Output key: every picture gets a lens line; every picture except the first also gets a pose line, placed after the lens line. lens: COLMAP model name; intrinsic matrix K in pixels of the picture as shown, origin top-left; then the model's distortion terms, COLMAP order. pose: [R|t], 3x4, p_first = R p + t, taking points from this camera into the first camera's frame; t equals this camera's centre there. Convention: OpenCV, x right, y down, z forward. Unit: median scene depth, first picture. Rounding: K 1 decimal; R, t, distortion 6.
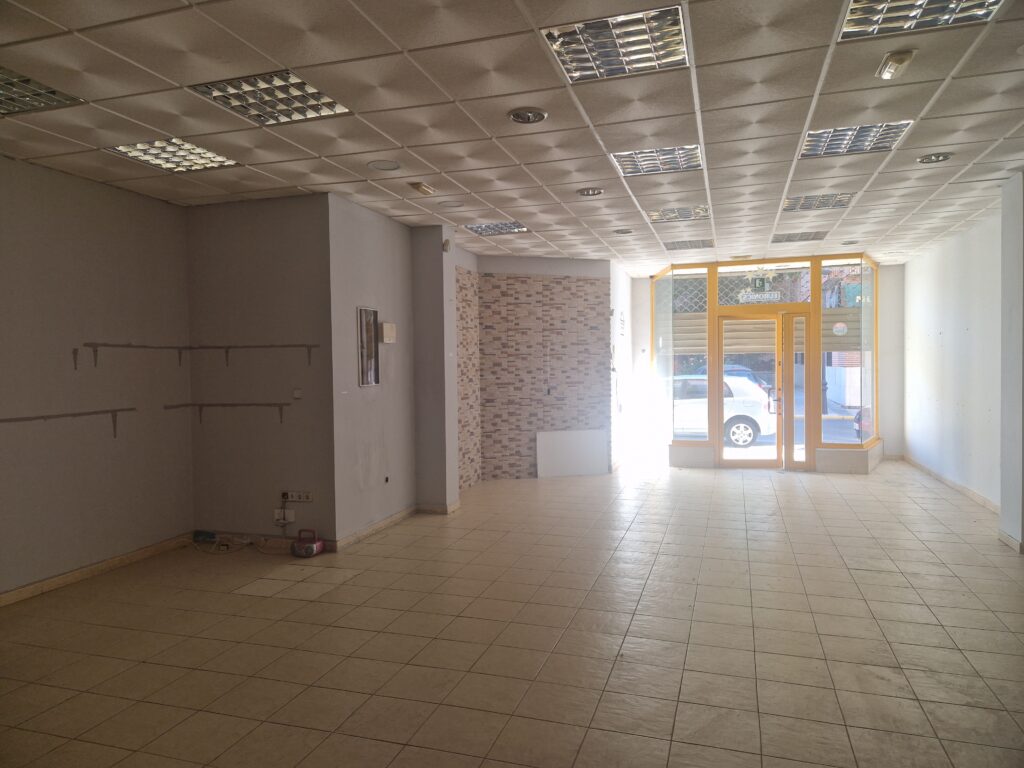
lens RADIAL K [[685.6, 0, 502.3], [0, 685.6, 386.0], [0, 0, 1]] dist [0.081729, -0.069540]
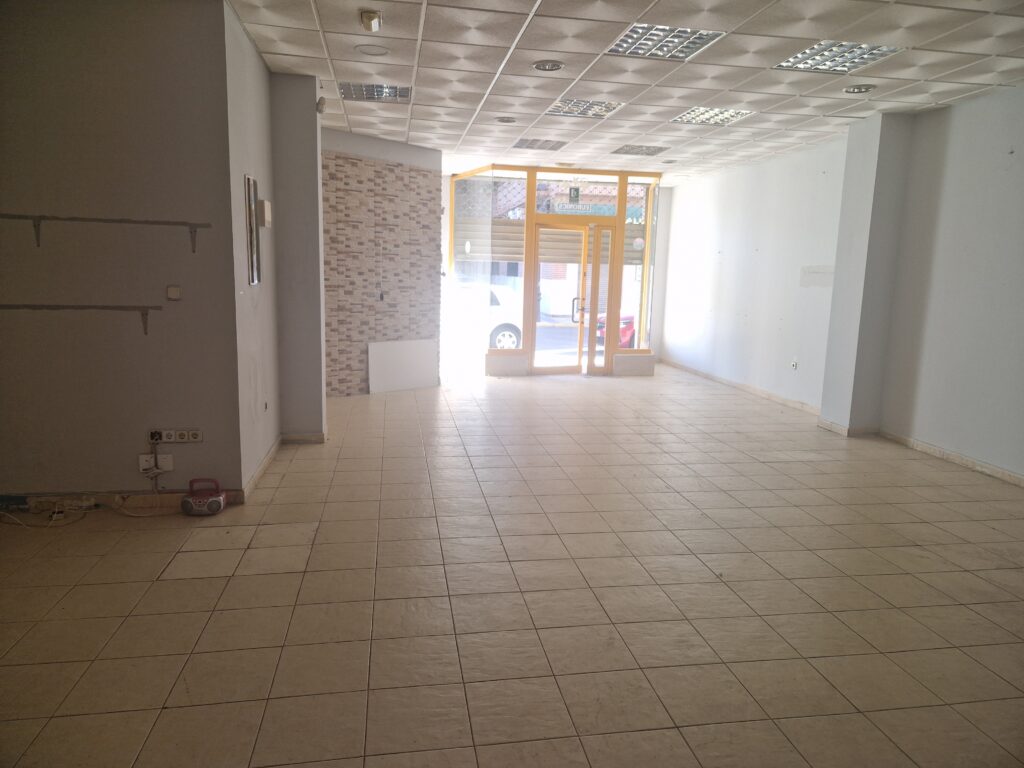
lens RADIAL K [[691.5, 0, 512.0], [0, 691.5, 384.0], [0, 0, 1]] dist [0.083953, -0.077588]
pose [[0.881277, -0.038378, 0.471040, -0.210118], [-0.023779, 0.991834, 0.125297, 0.003444], [-0.472002, -0.121622, 0.873168, 0.125578]]
